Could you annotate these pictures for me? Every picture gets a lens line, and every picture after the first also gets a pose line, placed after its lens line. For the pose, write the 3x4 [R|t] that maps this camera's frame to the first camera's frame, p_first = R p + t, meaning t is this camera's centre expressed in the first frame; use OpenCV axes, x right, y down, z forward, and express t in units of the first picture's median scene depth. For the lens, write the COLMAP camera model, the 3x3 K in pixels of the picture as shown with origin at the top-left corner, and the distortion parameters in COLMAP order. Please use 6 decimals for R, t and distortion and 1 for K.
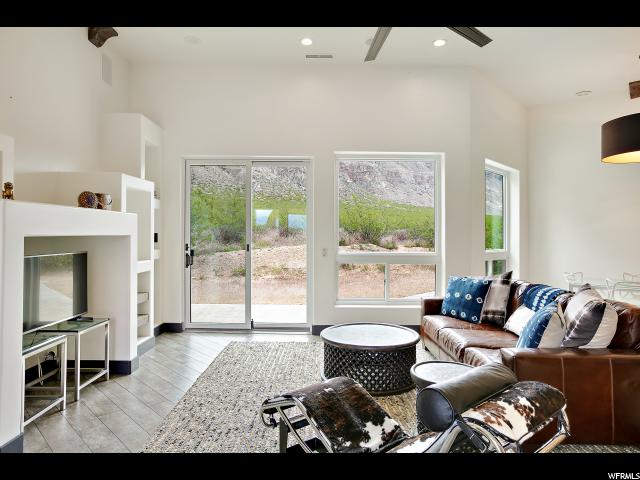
lens RADIAL K [[411.7, 0, 319.7], [0, 411.7, 235.5], [0, 0, 1]] dist [-0.001482, -0.000278]
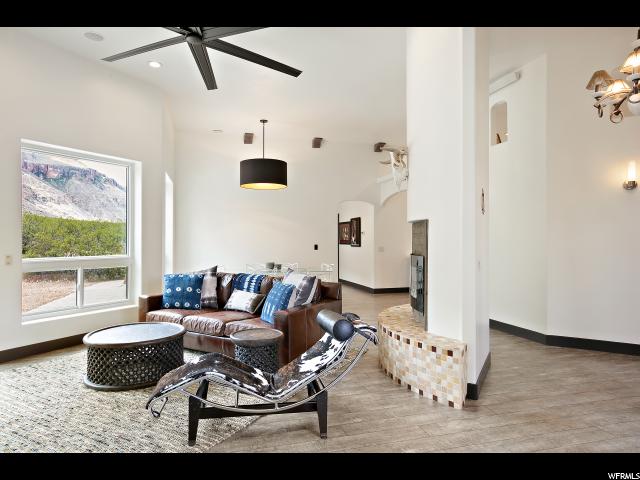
lens RADIAL K [[411.7, 0, 320.7], [0, 411.7, 241.2], [0, 0, 1]] dist [-0.001482, -0.000278]
pose [[0.479805, -0.004785, 0.877362, -0.515210], [0.004934, 0.999984, 0.002756, 0.006404], [-0.877361, 0.003006, 0.479821, 0.082264]]
